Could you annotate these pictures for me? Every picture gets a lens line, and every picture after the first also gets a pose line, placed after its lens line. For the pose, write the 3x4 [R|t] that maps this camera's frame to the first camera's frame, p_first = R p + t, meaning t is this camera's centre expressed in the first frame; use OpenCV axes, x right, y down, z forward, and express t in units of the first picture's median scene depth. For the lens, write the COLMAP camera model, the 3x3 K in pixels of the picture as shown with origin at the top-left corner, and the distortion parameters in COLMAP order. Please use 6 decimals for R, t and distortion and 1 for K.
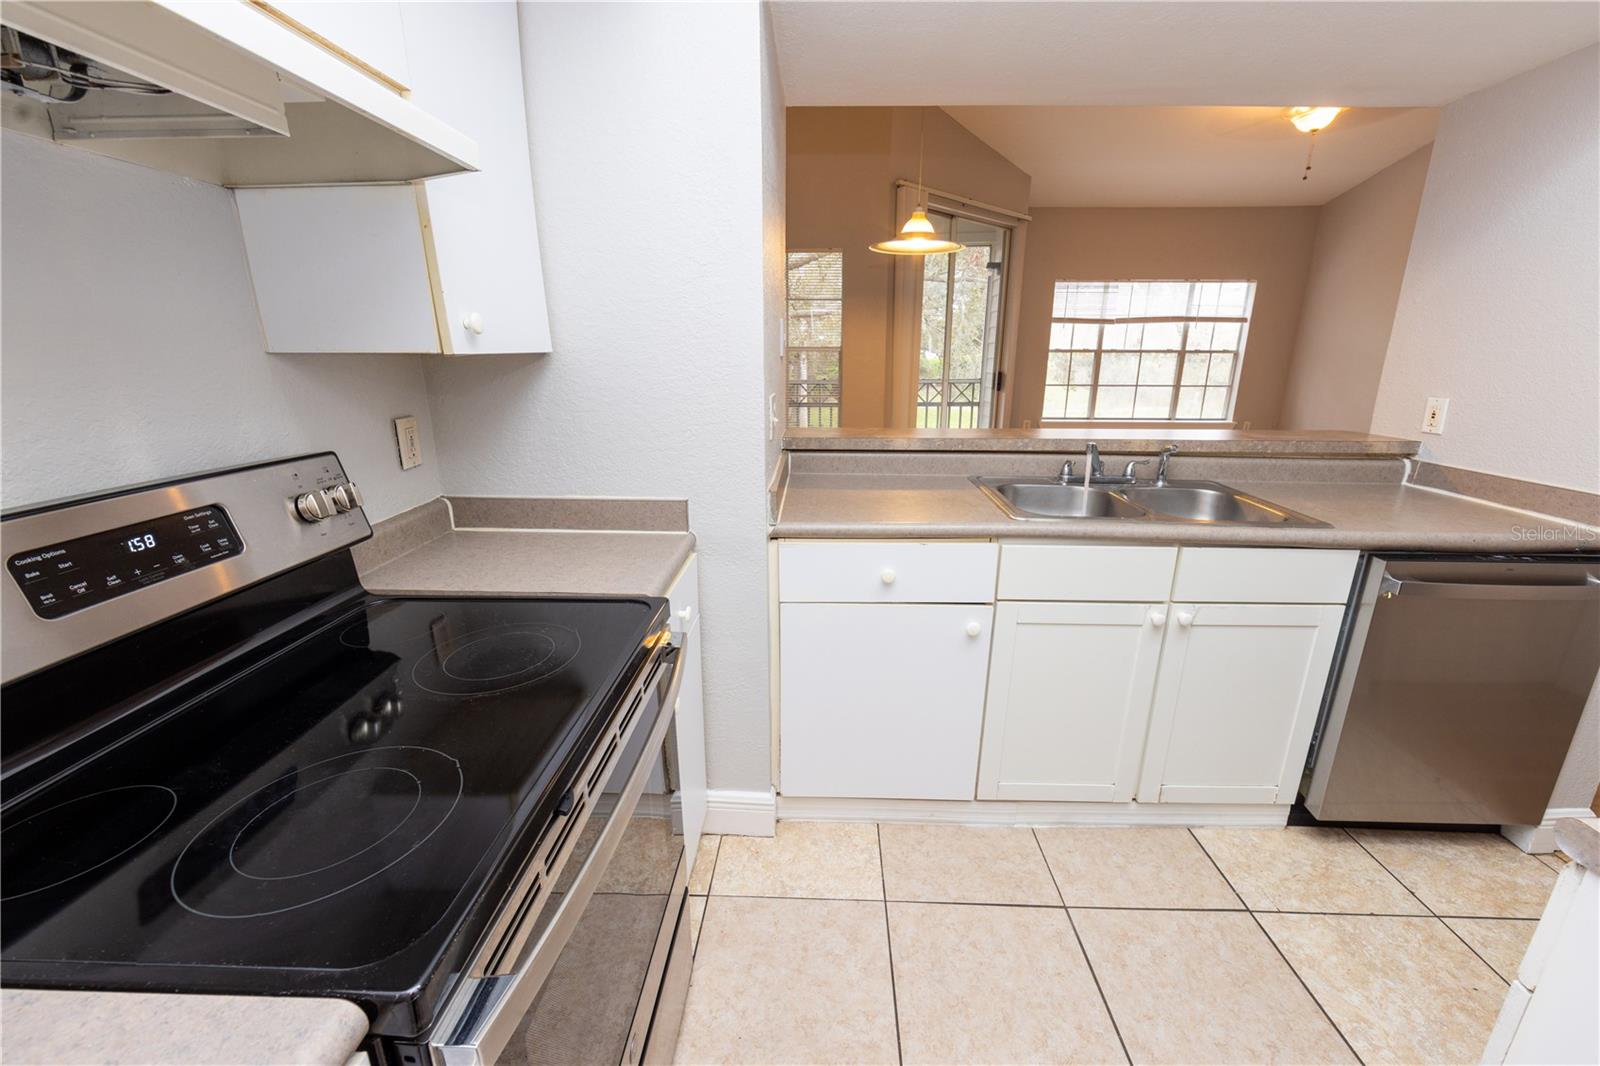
lens RADIAL K [[628.2, 0, 804.2], [0, 628.2, 524.8], [0, 0, 1]] dist [-0.003153, -0.000279]
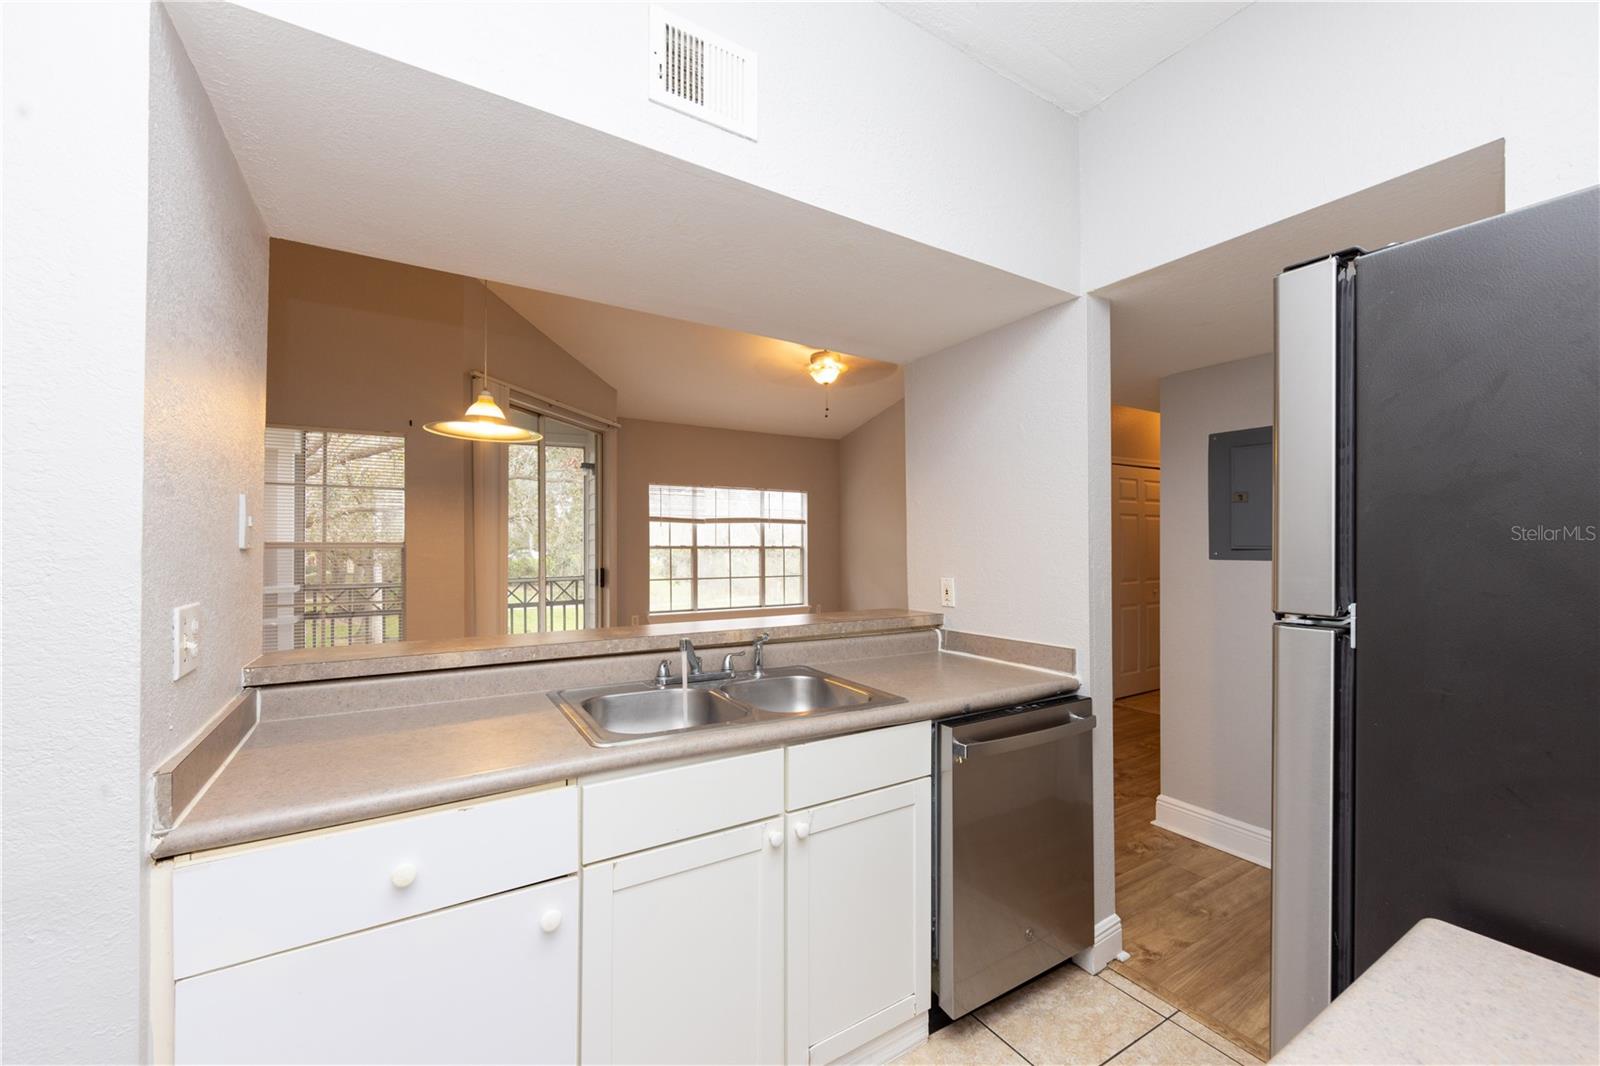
lens RADIAL K [[628.9, 0, 796.5], [0, 628.9, 536.9], [0, 0, 1]] dist [-0.001317, -0.000018]
pose [[0.837106, 0.005263, 0.547016, 0.030762], [0.152109, 0.958281, -0.241993, -0.008593], [-0.525468, 0.285780, 0.801382, 0.047797]]
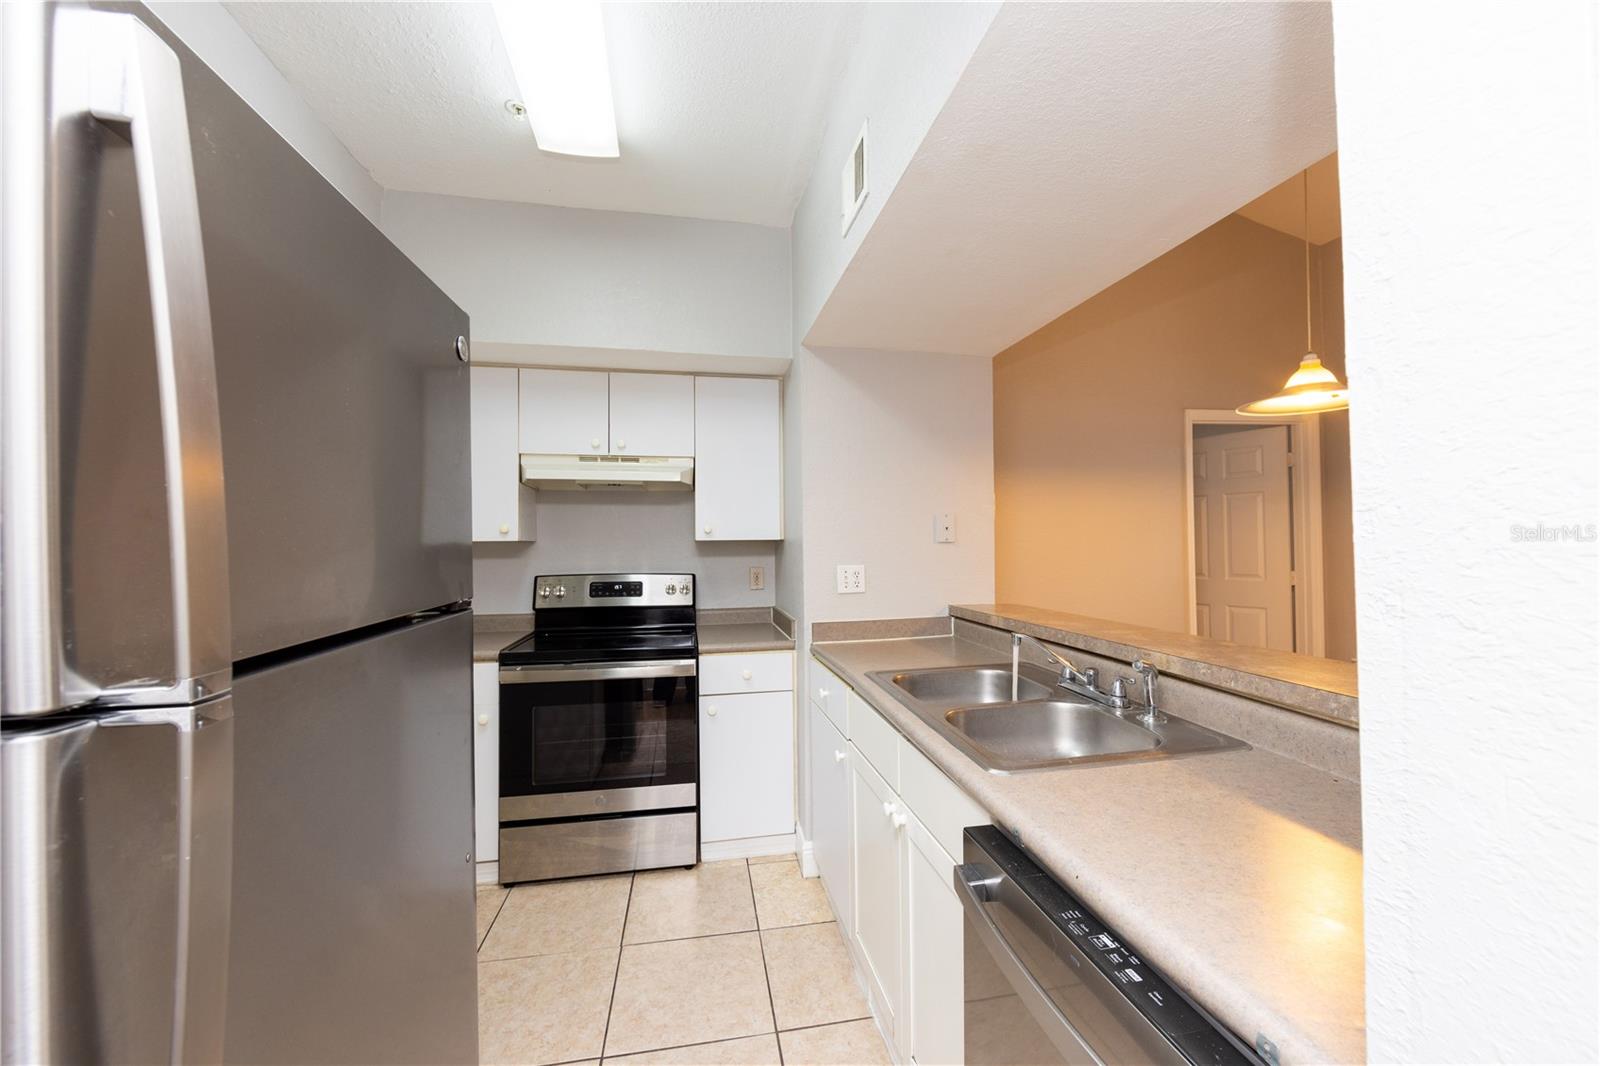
lens RADIAL K [[629.7, 0, 813.4], [0, 629.7, 536.8], [0, 0, 1]] dist [-0.002572, -0.000146]
pose [[0.221885, -0.013845, -0.974975, 0.382777], [-0.254408, 0.964443, -0.071593, -0.037808], [0.941299, 0.263927, 0.210473, 0.156214]]
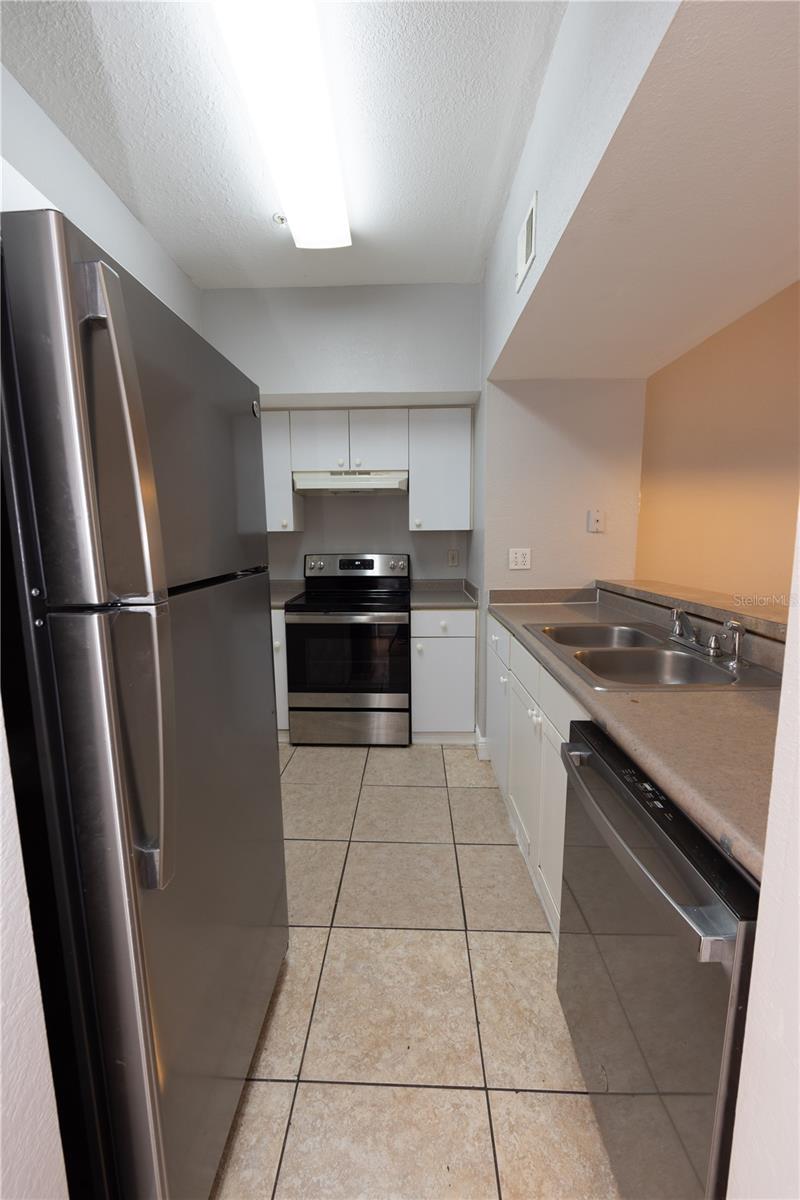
lens RADIAL K [[472.8, 0, 393.4], [0, 472.8, 605.4], [0, 0, 1]] dist [-0.000625, 0.000154]
pose [[-0.010423, 0.146427, -0.989167, 0.409542], [-0.262093, 0.954236, 0.144018, -0.038514], [0.964986, 0.260755, 0.028431, 0.162740]]
